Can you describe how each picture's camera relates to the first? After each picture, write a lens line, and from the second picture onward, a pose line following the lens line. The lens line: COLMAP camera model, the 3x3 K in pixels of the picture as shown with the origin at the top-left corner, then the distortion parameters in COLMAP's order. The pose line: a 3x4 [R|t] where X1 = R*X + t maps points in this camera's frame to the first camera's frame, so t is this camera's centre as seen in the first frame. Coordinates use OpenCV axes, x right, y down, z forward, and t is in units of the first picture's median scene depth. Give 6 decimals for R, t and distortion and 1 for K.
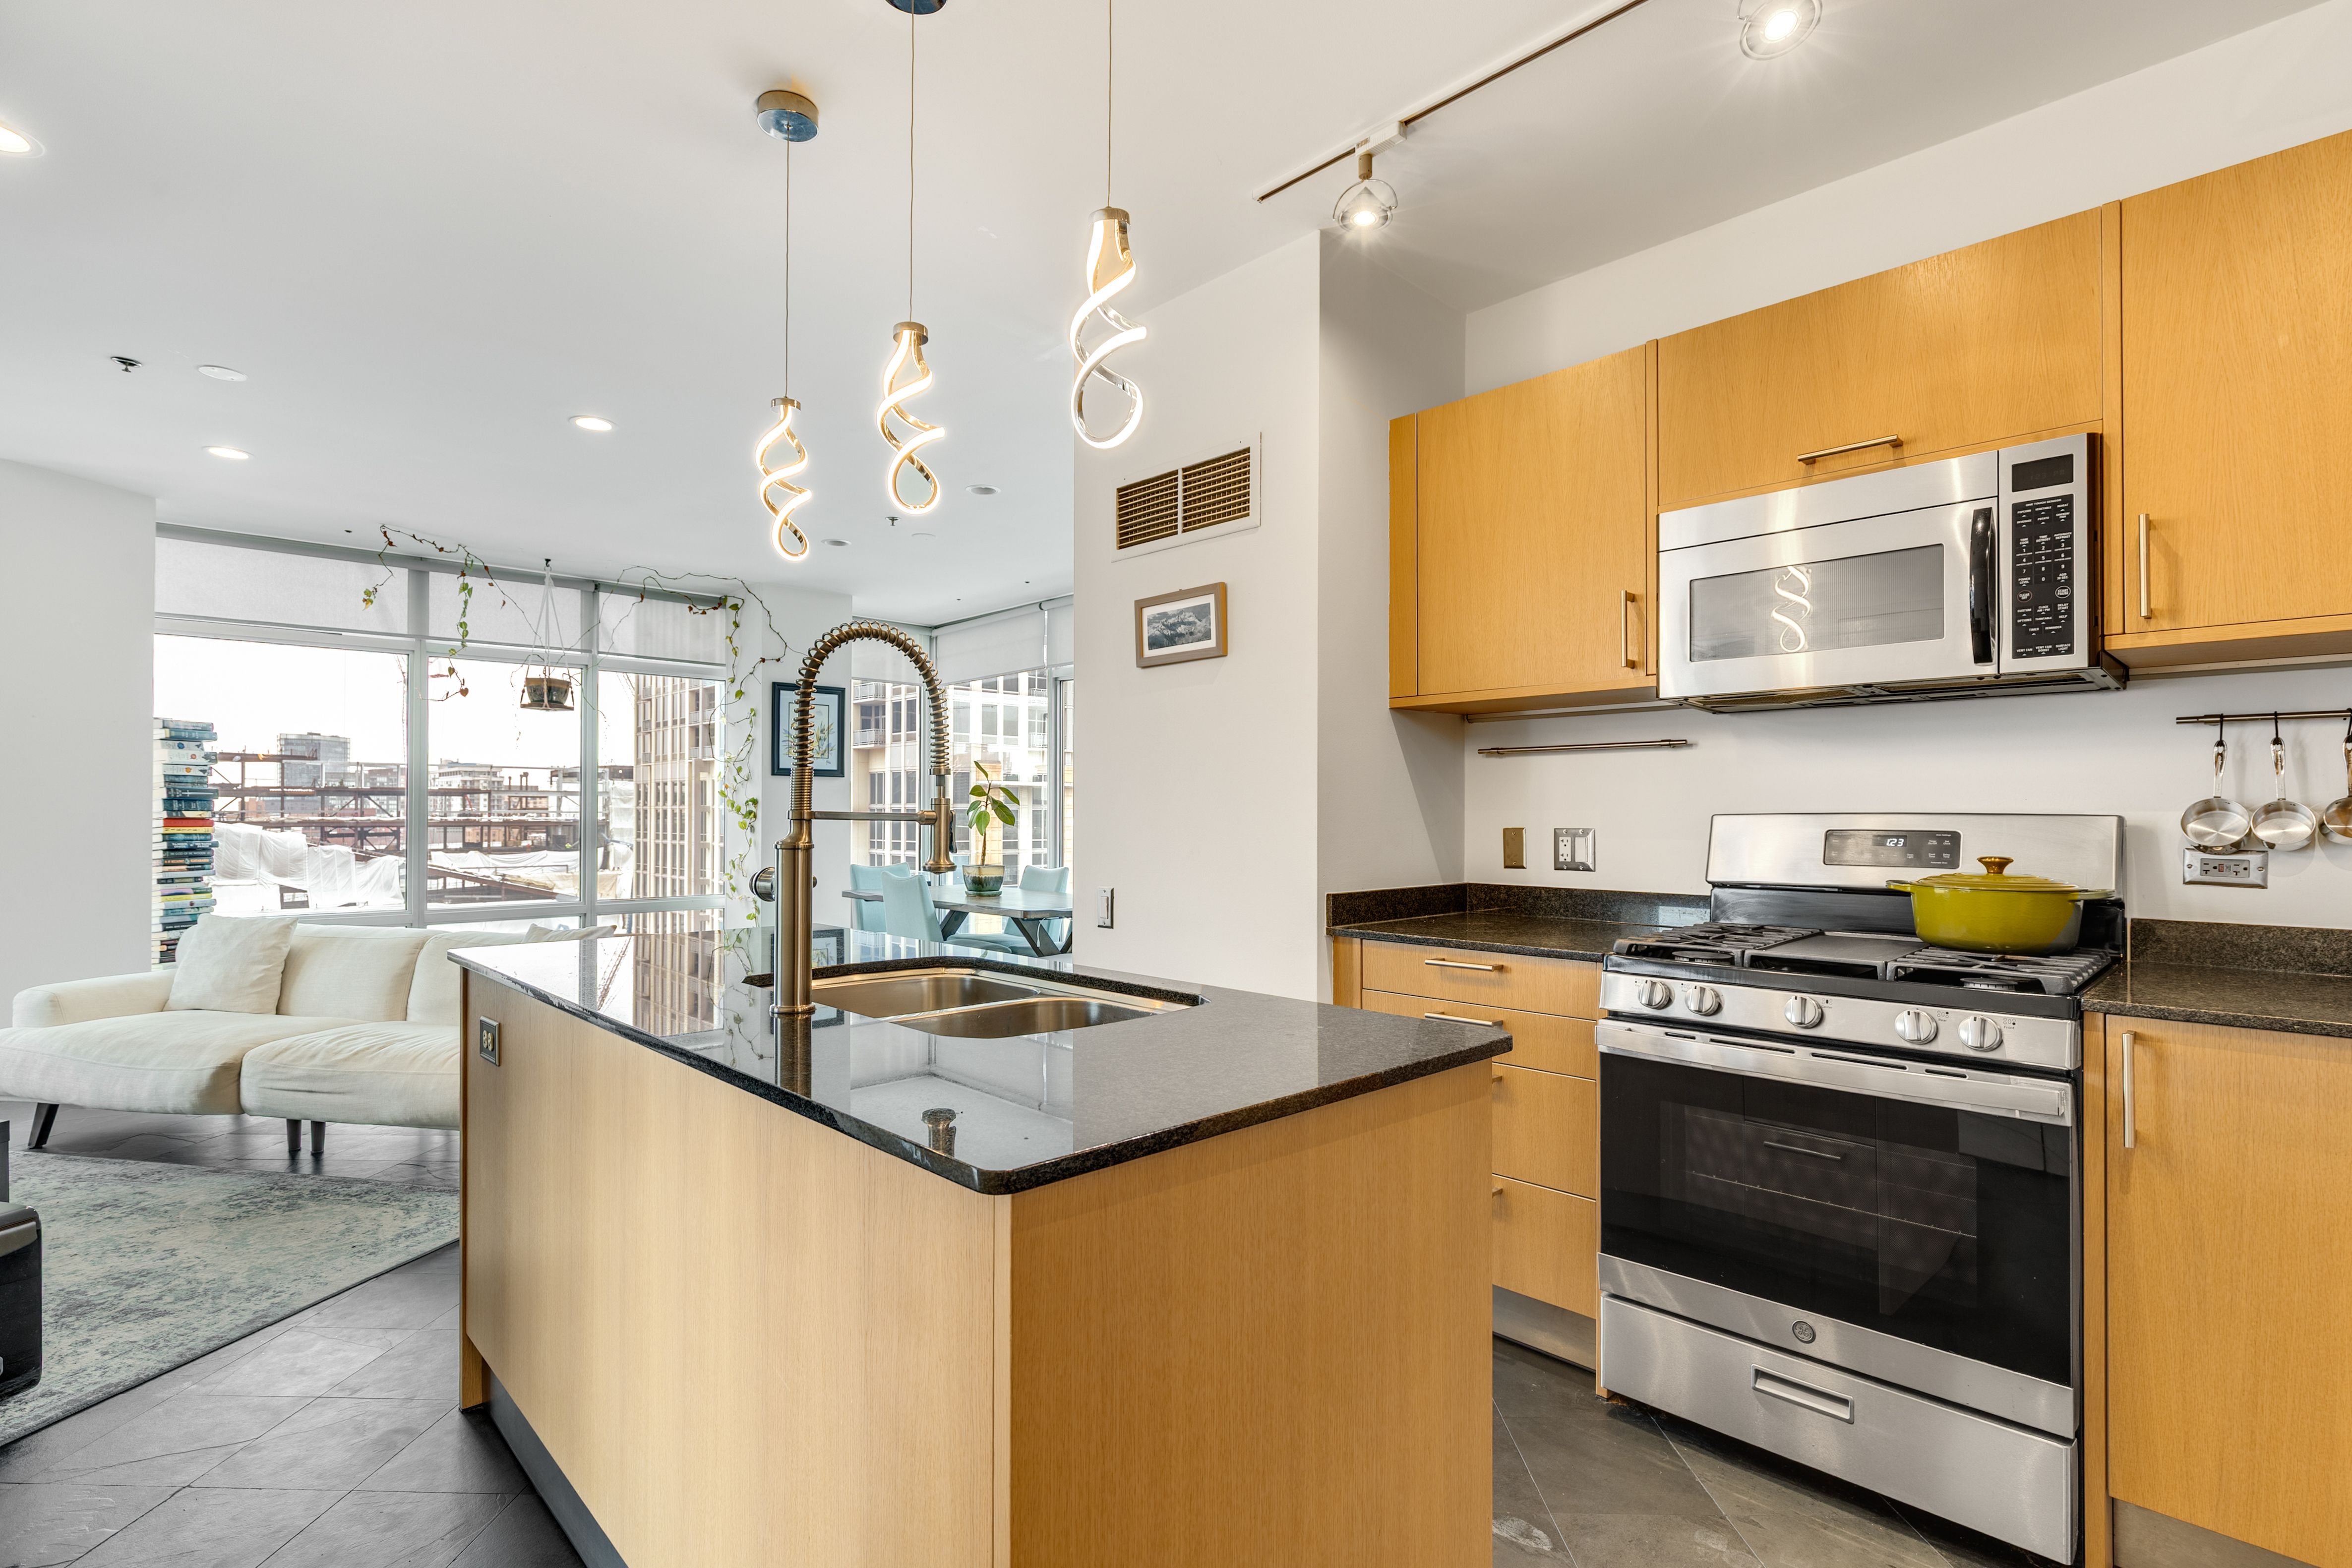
lens RADIAL K [[1104.6, 0, 1169.3], [0, 1104.6, 802.6], [0, 0, 1]] dist [-0.003425, -0.000388]
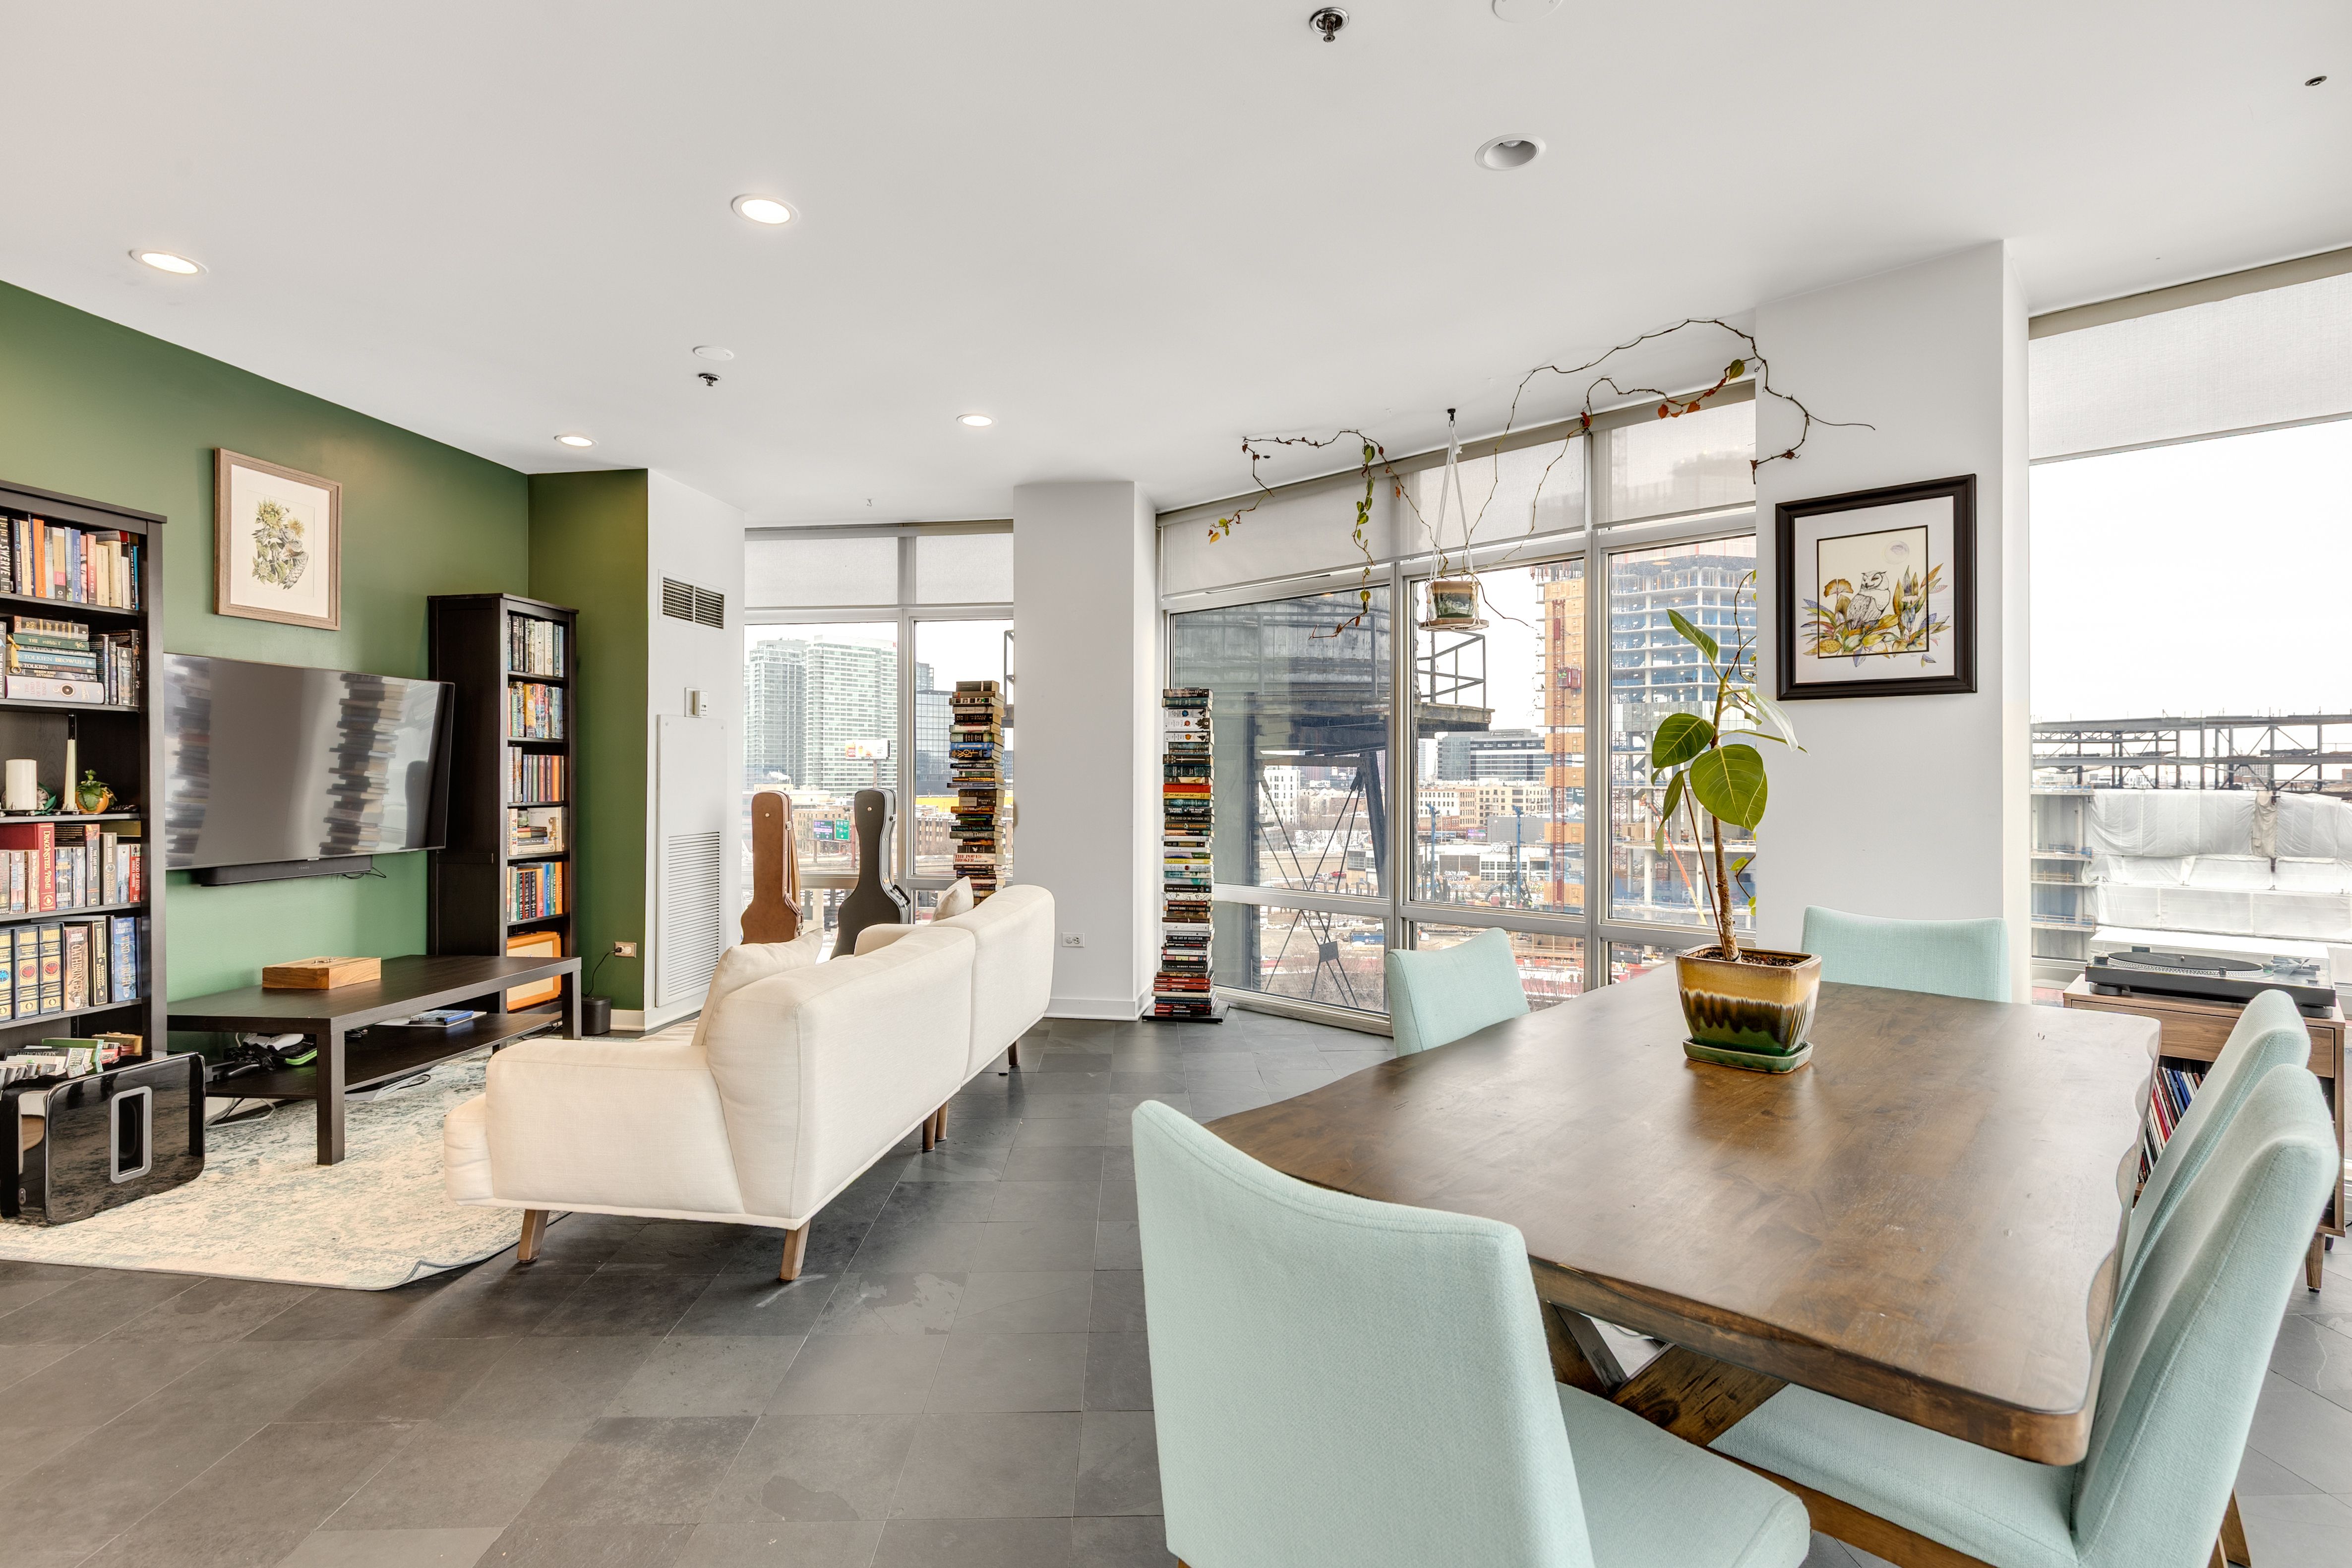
lens RADIAL K [[1103.7, 0, 1176.0], [0, 1103.7, 772.2], [0, 0, 1]] dist [0.001275, 0.000167]
pose [[0.052617, -0.006665, -0.998593, 0.291295], [0.007517, 0.999952, -0.006278, 0.020581], [0.998586, -0.007177, 0.052664, 2.019858]]
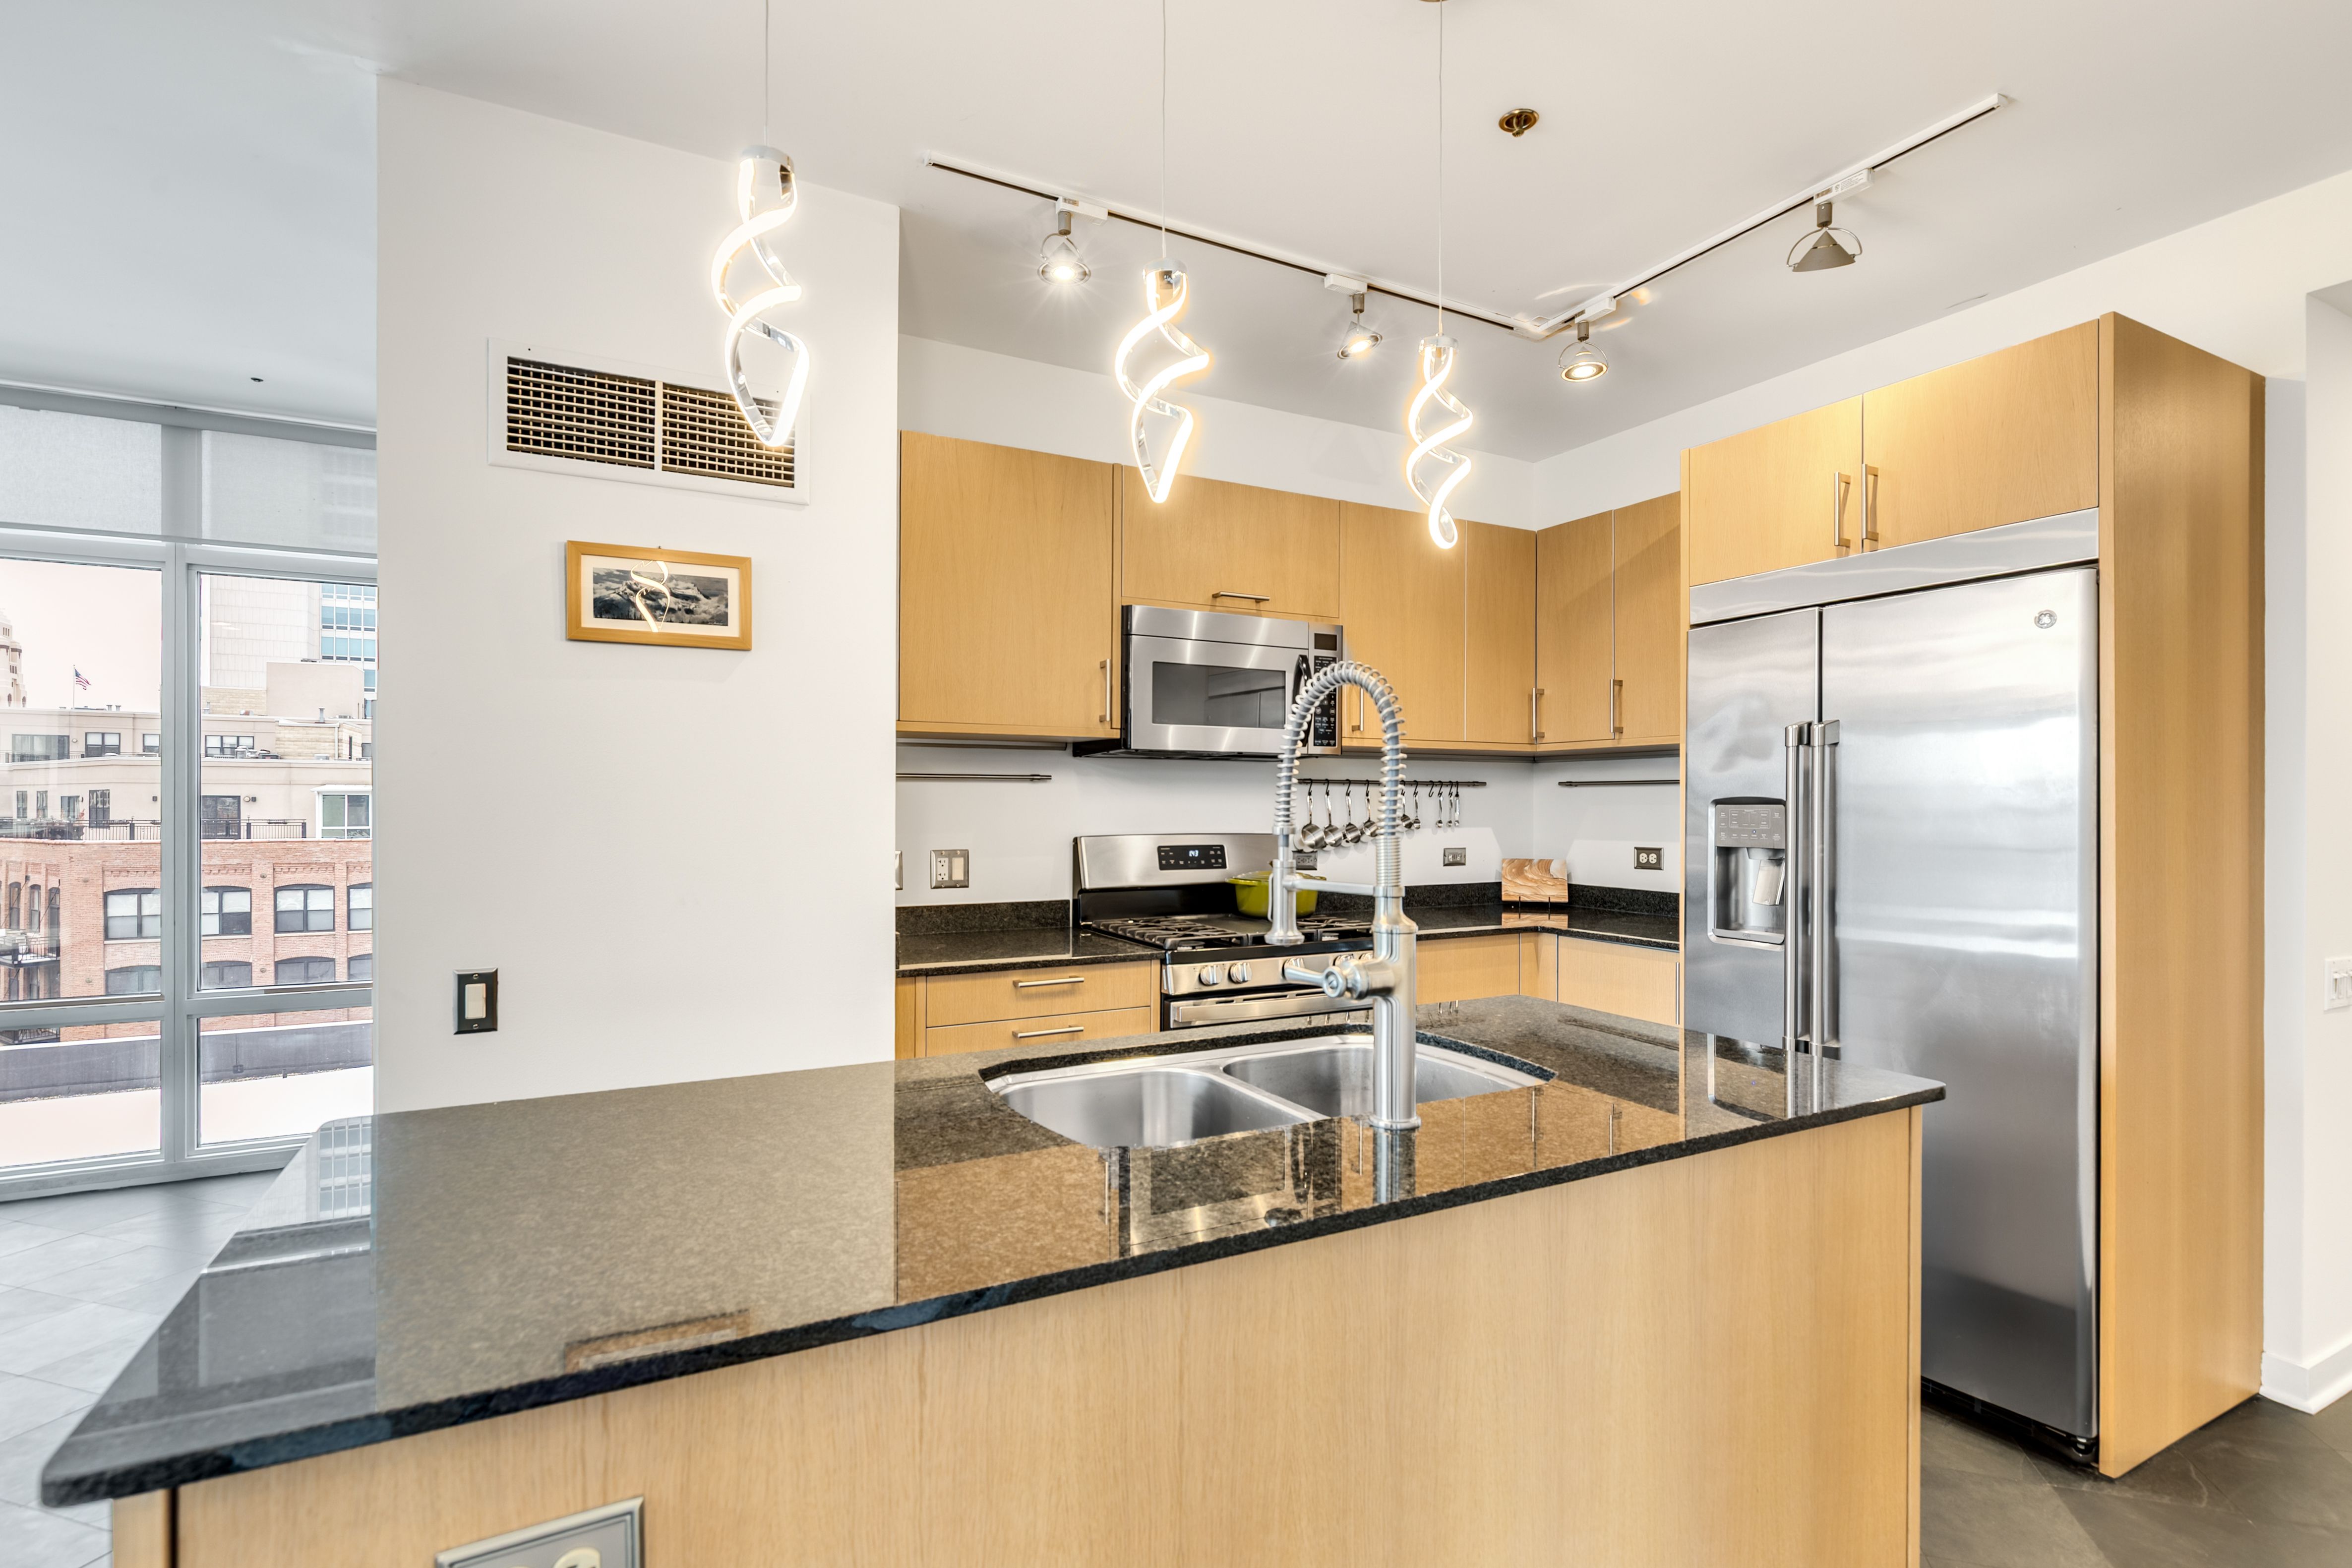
lens RADIAL K [[1104.6, 0, 1169.3], [0, 1104.6, 802.6], [0, 0, 1]] dist [-0.003425, -0.000388]
pose [[0.274542, -0.001039, 0.961574, -0.751627], [-0.011889, 0.999919, 0.004475, -0.036996], [-0.961502, -0.012661, 0.274508, 0.584295]]
